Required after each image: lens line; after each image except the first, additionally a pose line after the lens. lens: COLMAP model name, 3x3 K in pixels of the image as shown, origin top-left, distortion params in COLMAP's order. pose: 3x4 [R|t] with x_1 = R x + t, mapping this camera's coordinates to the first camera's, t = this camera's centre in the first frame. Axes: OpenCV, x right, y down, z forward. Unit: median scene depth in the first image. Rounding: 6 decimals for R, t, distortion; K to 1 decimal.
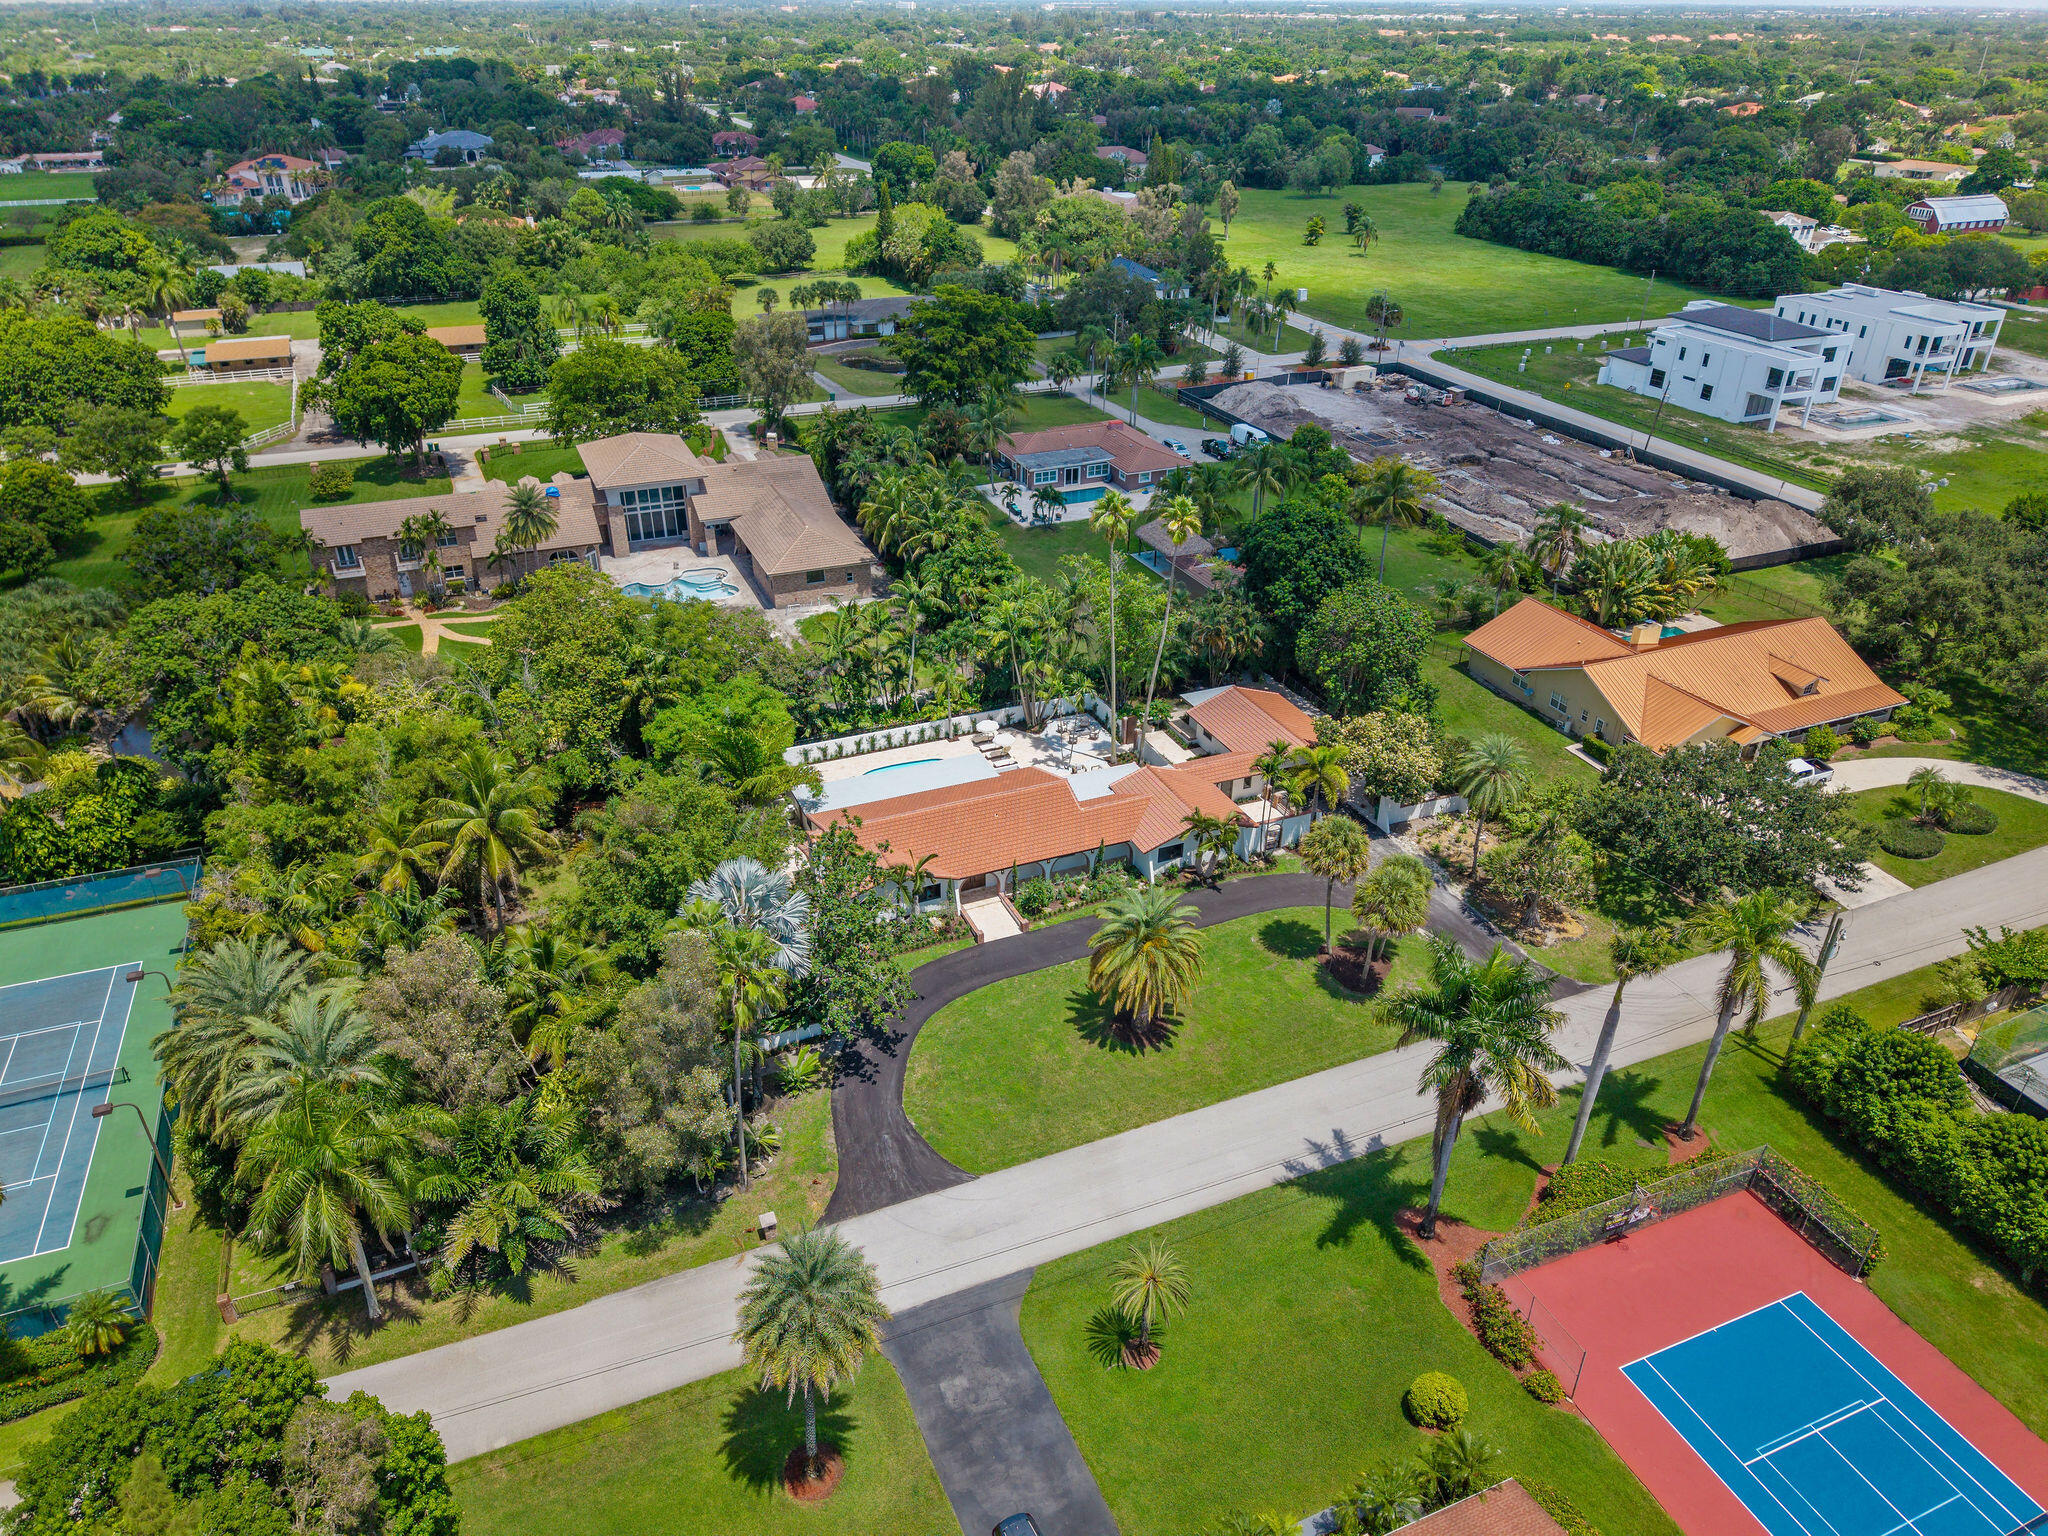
lens RADIAL K [[1382.3, 0, 1024.0], [0, 1382.3, 768.0], [0, 0, 1]] dist [-0.000497, 0.005263]
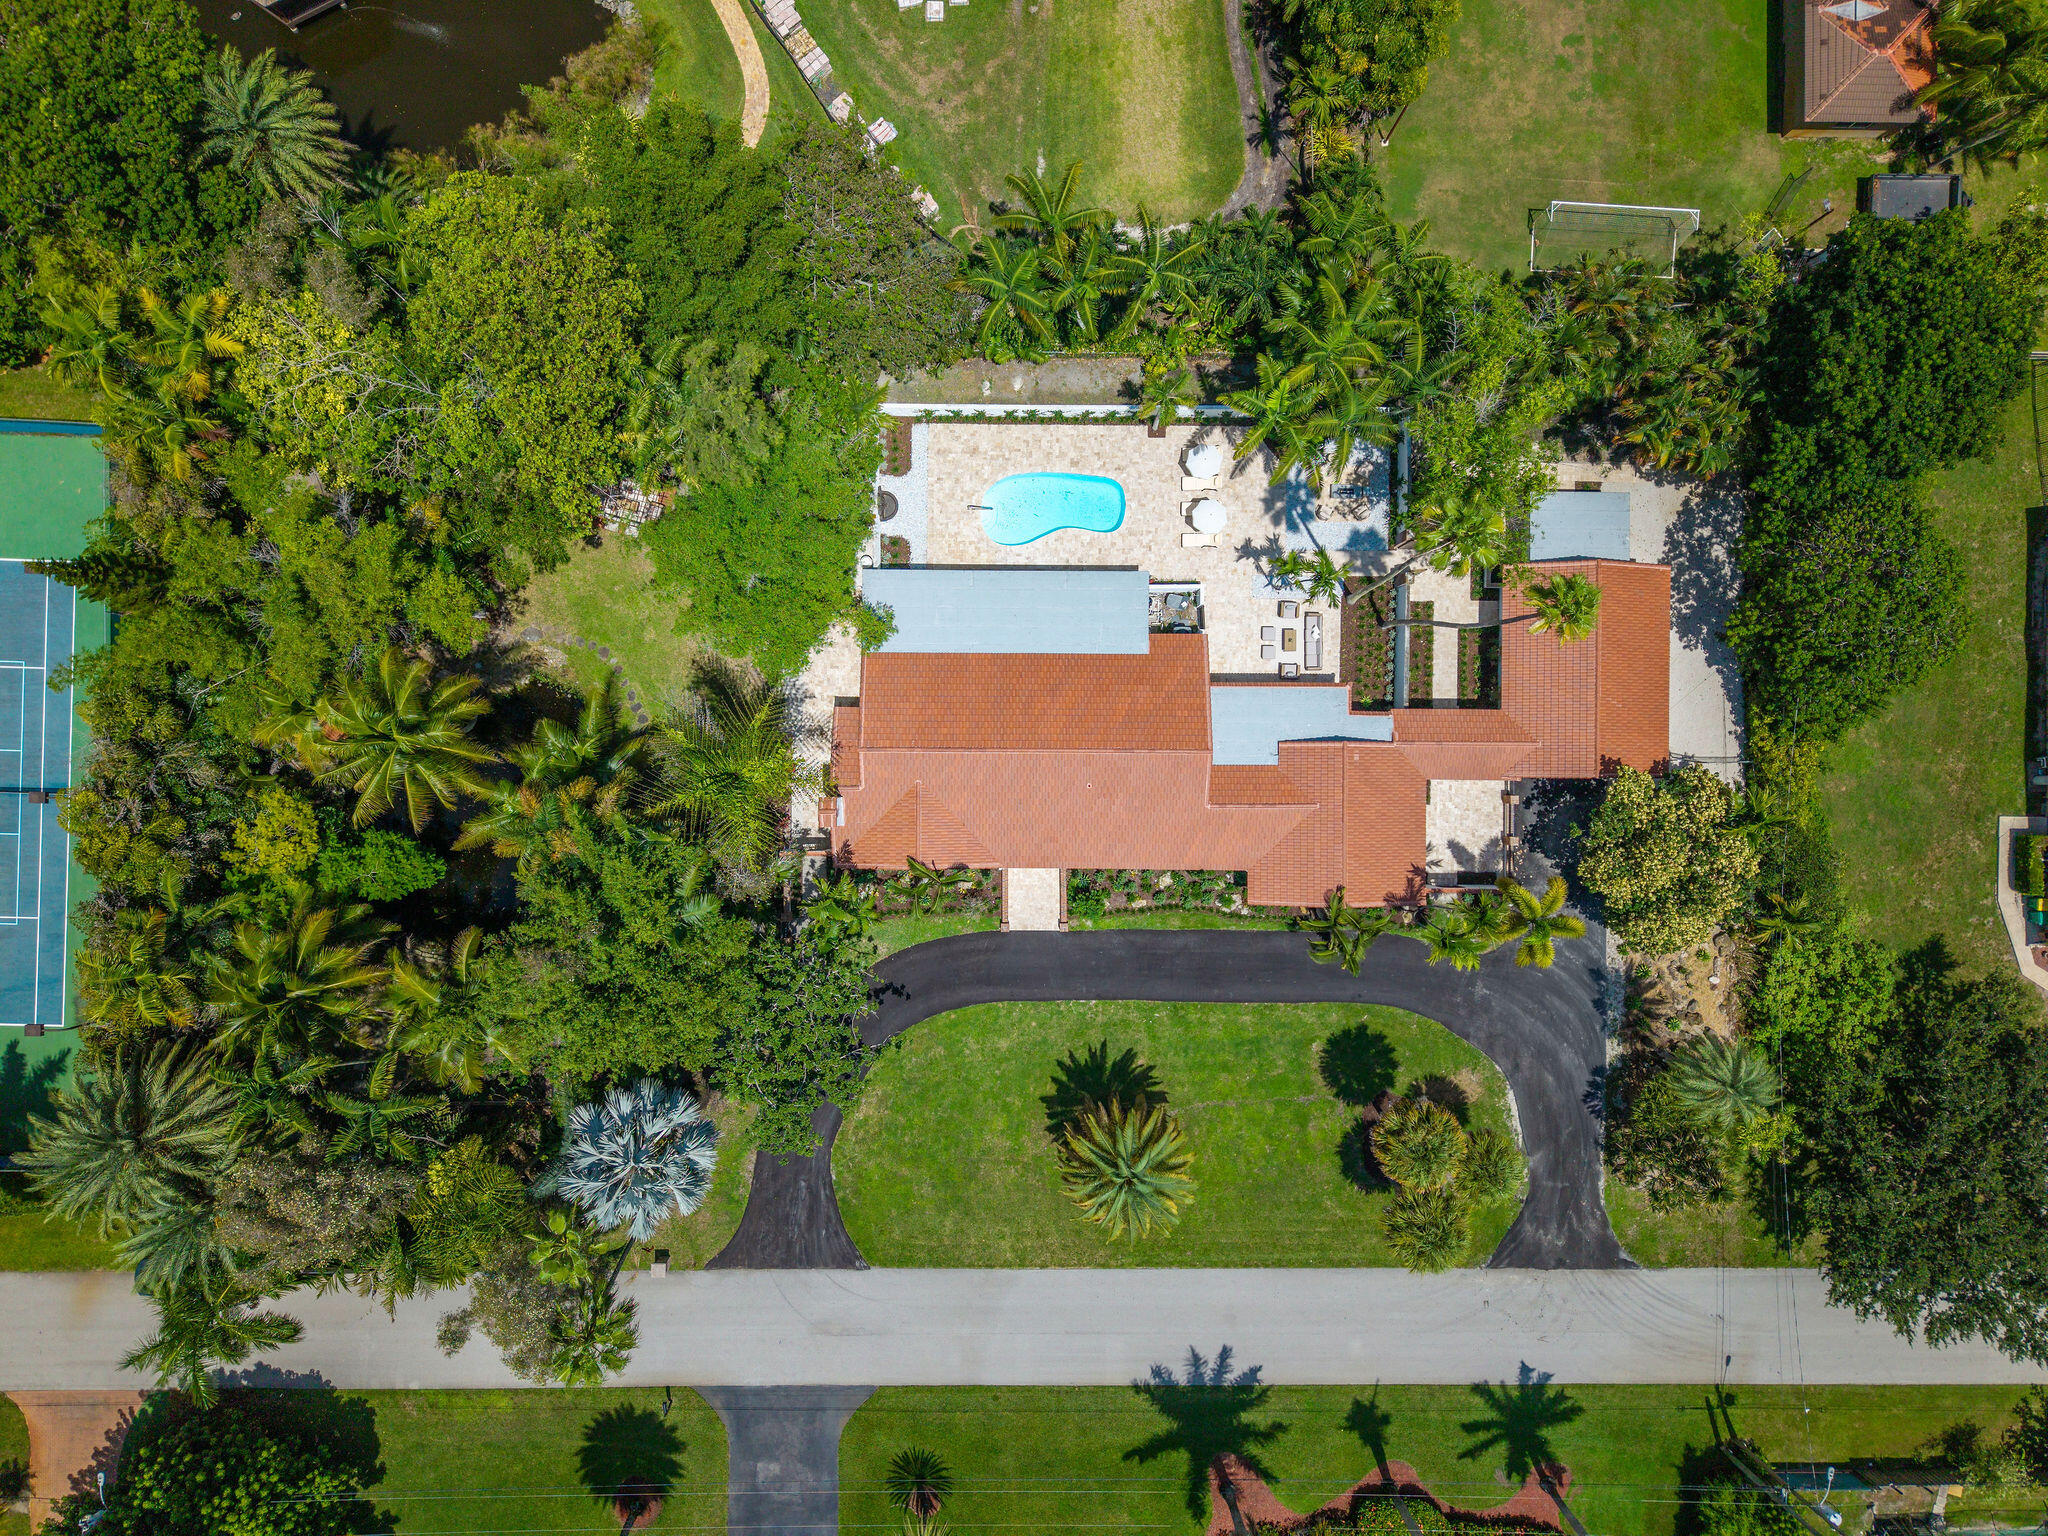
lens RADIAL K [[1382.3, 0, 1024.0], [0, 1382.3, 768.0], [0, 0, 1]] dist [-0.000497, 0.005263]
pose [[0.918902, 0.394398, 0.008313, -0.050887], [-0.197465, 0.441622, 0.875202, -0.487288], [0.341507, -0.805866, 0.483687, 0.518081]]
